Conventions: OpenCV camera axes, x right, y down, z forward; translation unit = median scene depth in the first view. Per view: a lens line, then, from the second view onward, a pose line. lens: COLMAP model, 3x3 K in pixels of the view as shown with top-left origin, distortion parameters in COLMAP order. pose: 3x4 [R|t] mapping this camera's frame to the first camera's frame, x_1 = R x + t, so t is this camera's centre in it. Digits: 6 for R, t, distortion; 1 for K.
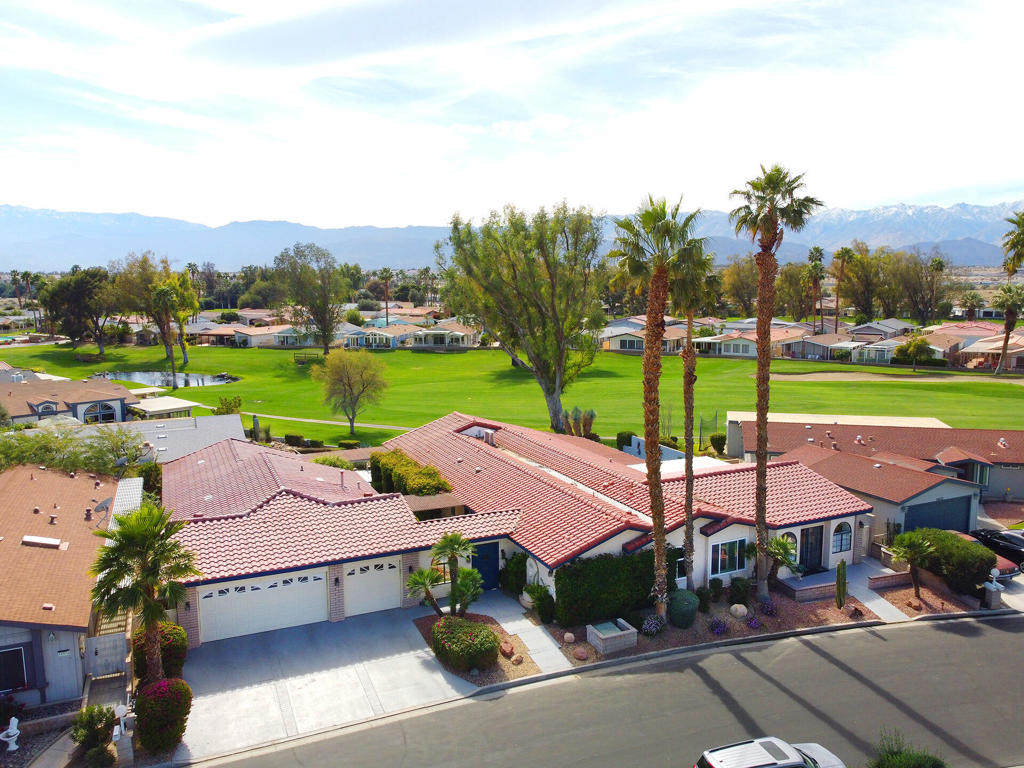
lens RADIAL K [[777.5, 0, 516.5], [0, 777.5, 382.2], [0, 0, 1]] dist [-0.001921, -0.001345]
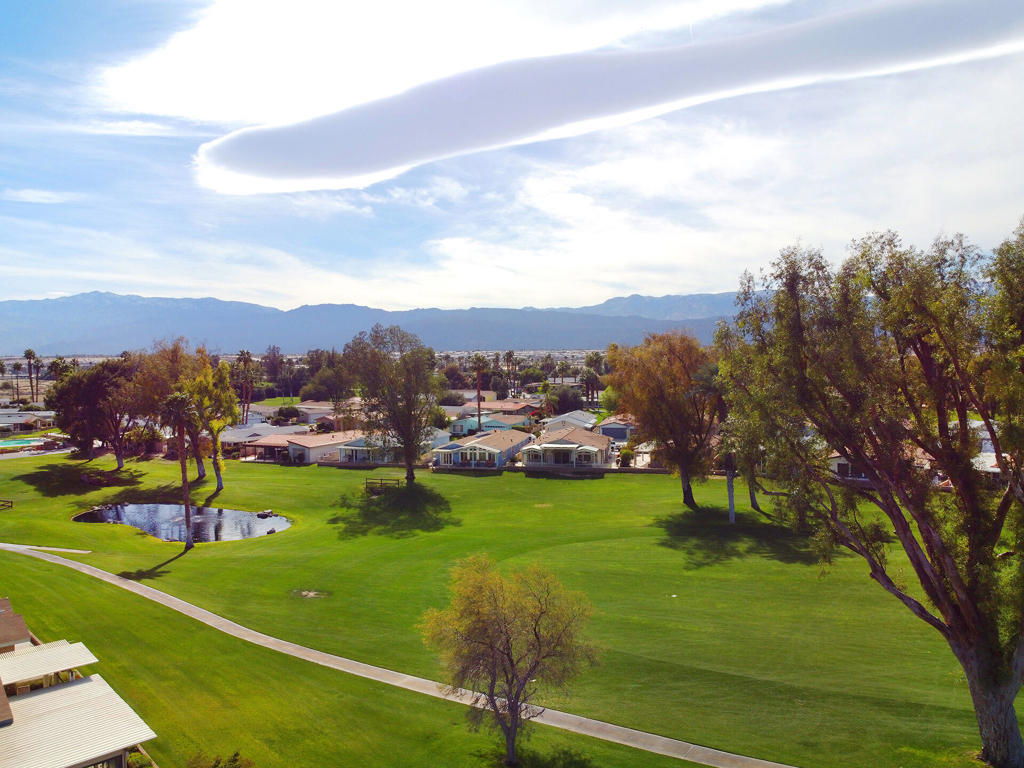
lens RADIAL K [[777.5, 0, 516.5], [0, 777.5, 382.2], [0, 0, 1]] dist [-0.001921, -0.001345]
pose [[0.997047, -0.001679, -0.076776, -0.383220], [-0.006156, 0.994797, -0.101693, -0.219664], [0.076548, 0.101865, 0.991849, 1.203888]]
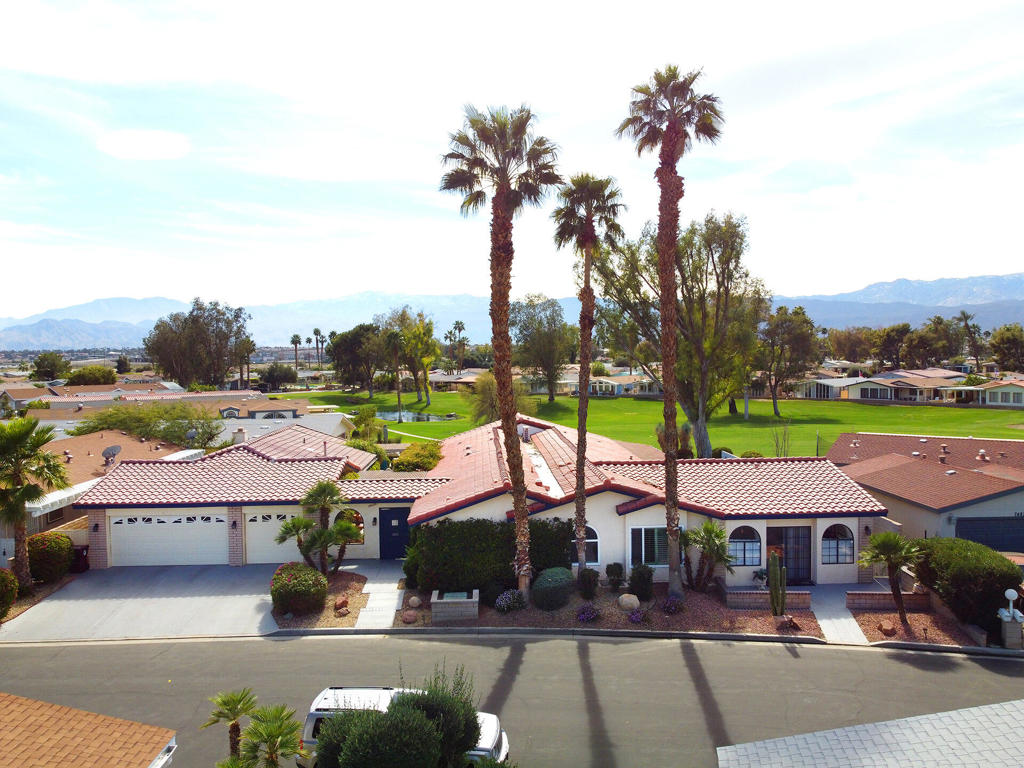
lens RADIAL K [[777.5, 0, 516.5], [0, 777.5, 382.2], [0, 0, 1]] dist [-0.001921, -0.001345]
pose [[0.926321, 0.008967, -0.376629, 0.419670], [-0.043529, 0.995569, -0.083356, 0.119486], [0.374213, 0.093608, 0.922606, 0.157510]]
